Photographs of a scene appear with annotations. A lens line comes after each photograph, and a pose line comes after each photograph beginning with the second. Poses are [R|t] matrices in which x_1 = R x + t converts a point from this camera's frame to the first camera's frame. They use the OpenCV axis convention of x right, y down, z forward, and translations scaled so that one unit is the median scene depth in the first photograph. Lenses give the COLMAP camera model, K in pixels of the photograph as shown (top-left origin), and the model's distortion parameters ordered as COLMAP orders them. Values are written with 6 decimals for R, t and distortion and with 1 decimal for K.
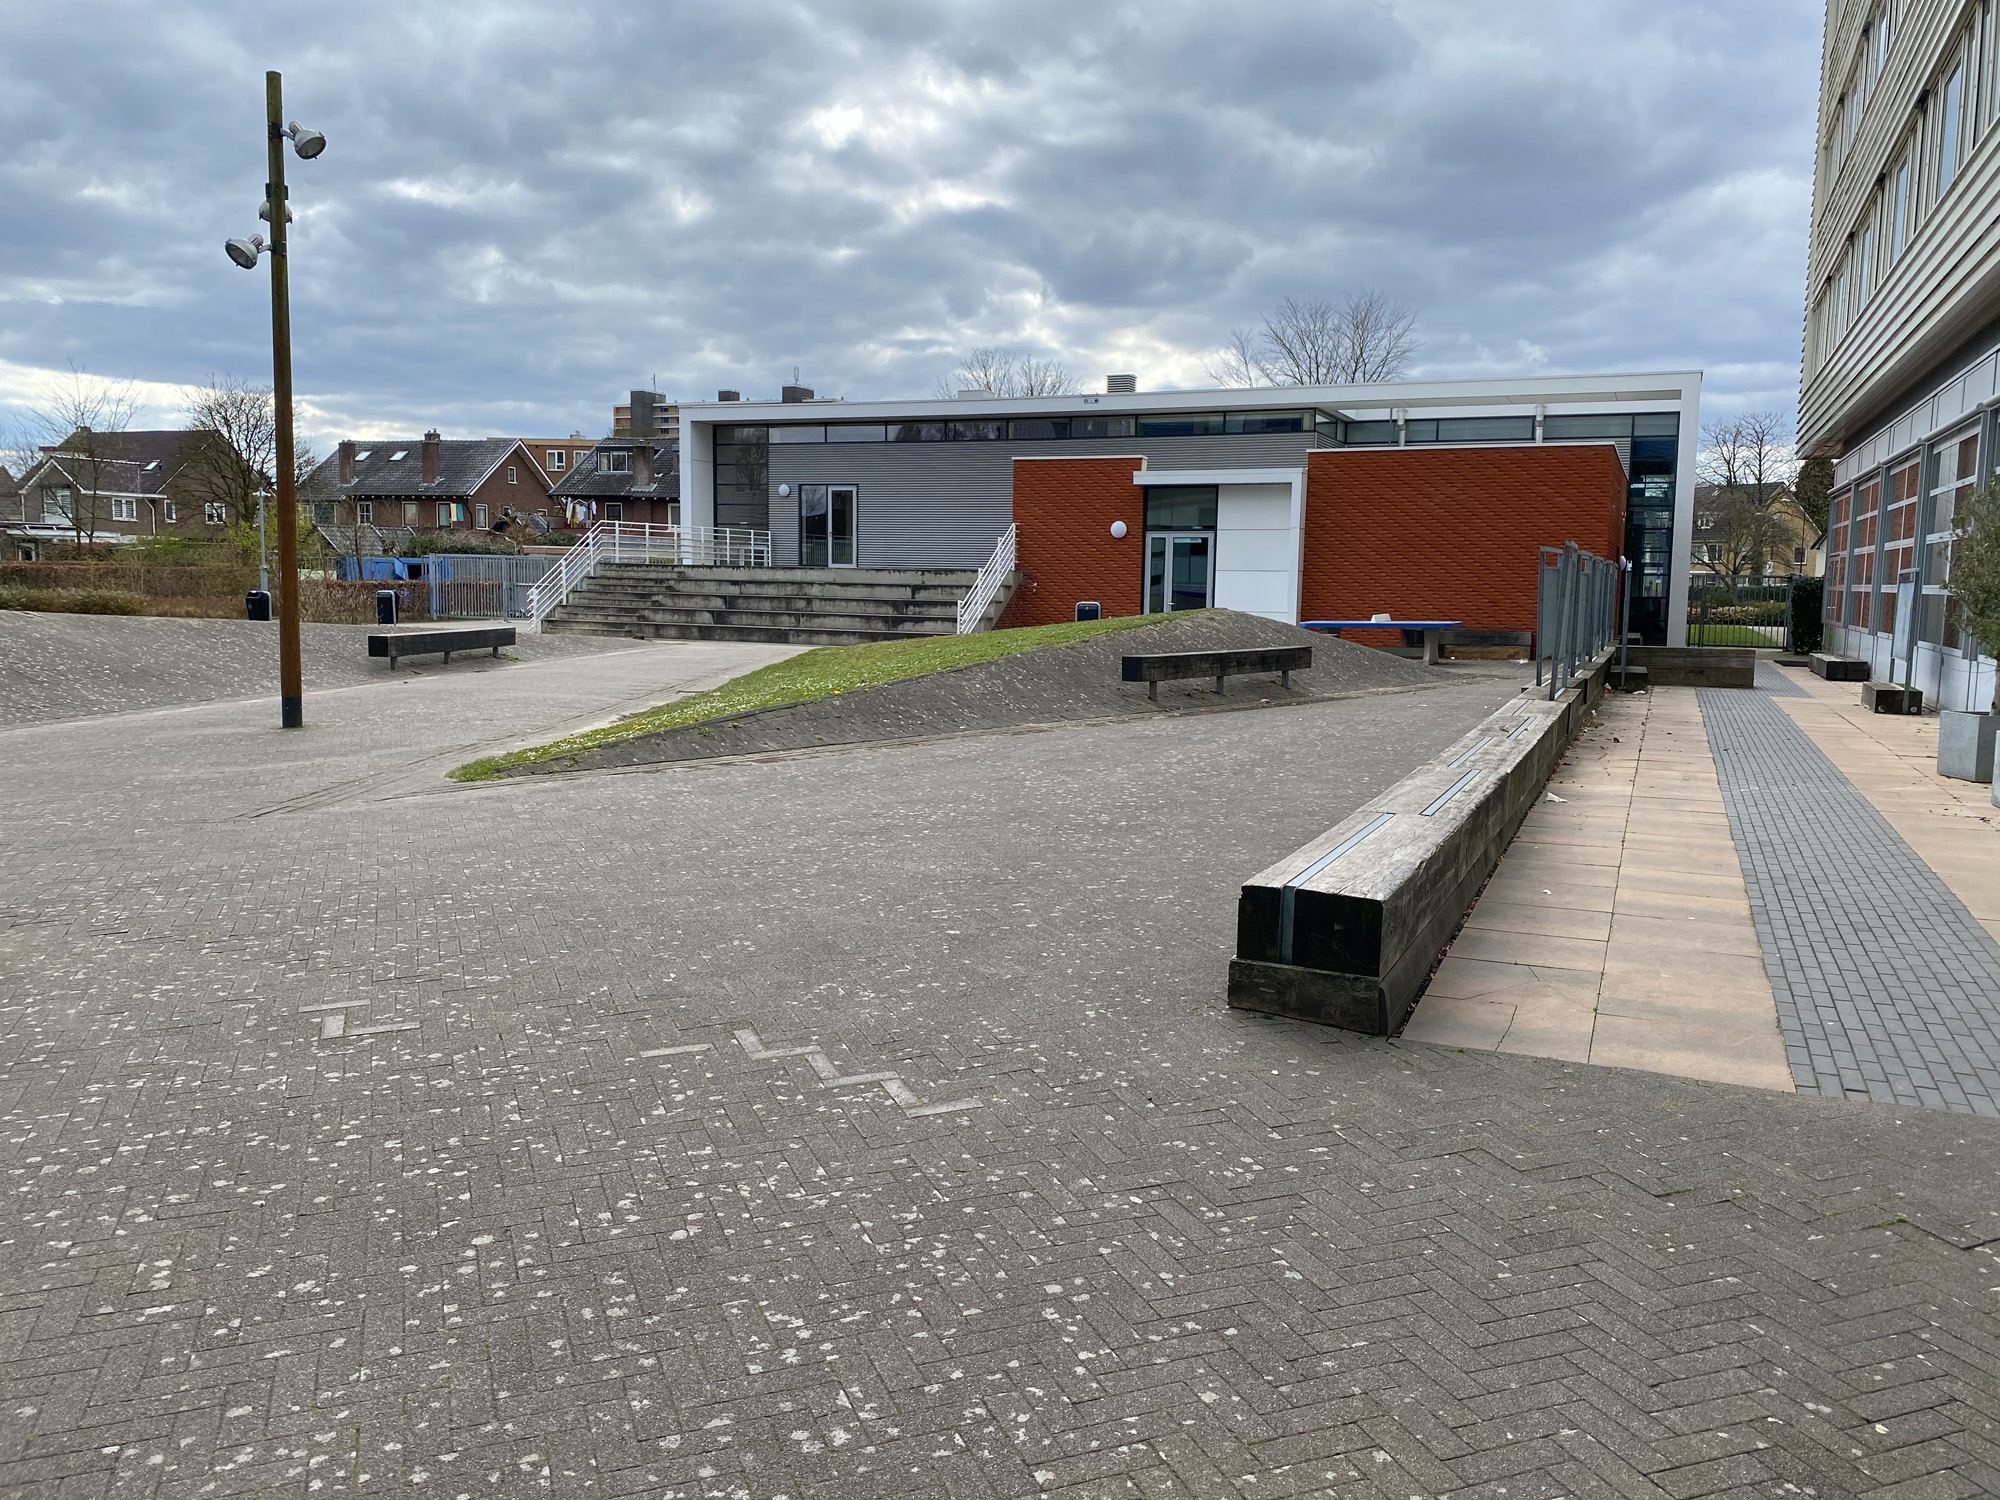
lens RADIAL K [[1498.5, 0, 1101.5], [0, 1498.5, 753.1], [0, 0, 1]] dist [-0.068962, -0.000783]
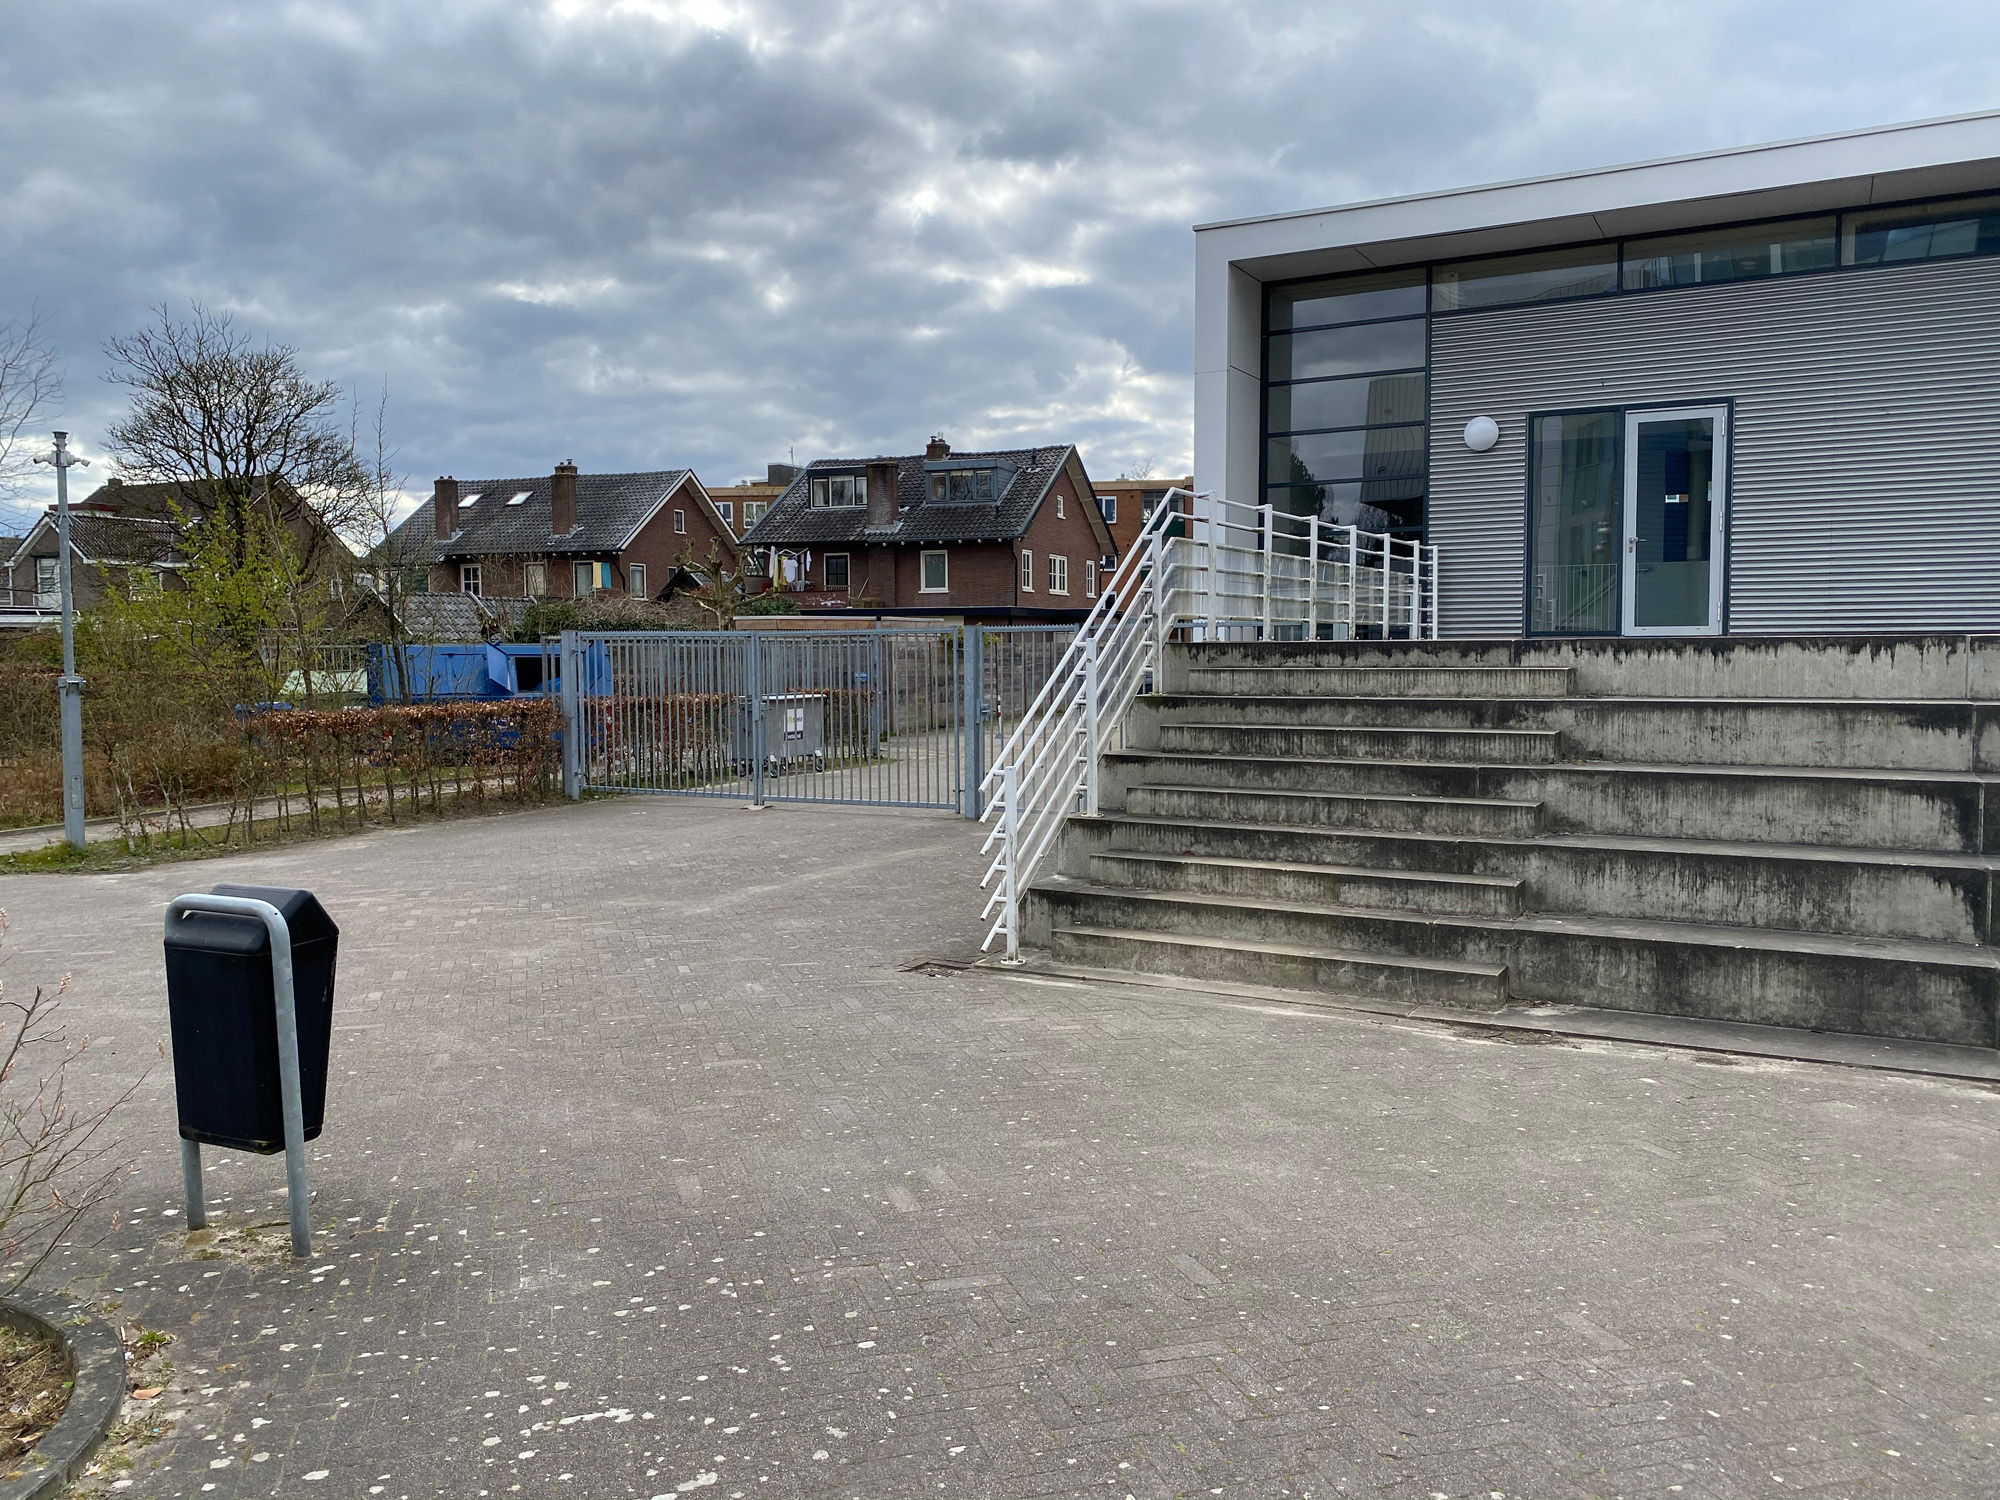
lens RADIAL K [[1515.3, 0, 1000.0], [0, 1515.3, 750.0], [0, 0, 1]] dist [0.008011, 0.003597]
pose [[0.991580, -0.016288, -0.128465, -0.159398], [0.009554, 0.998556, -0.052859, -0.040889], [0.129140, 0.051187, 0.990304, 0.318879]]
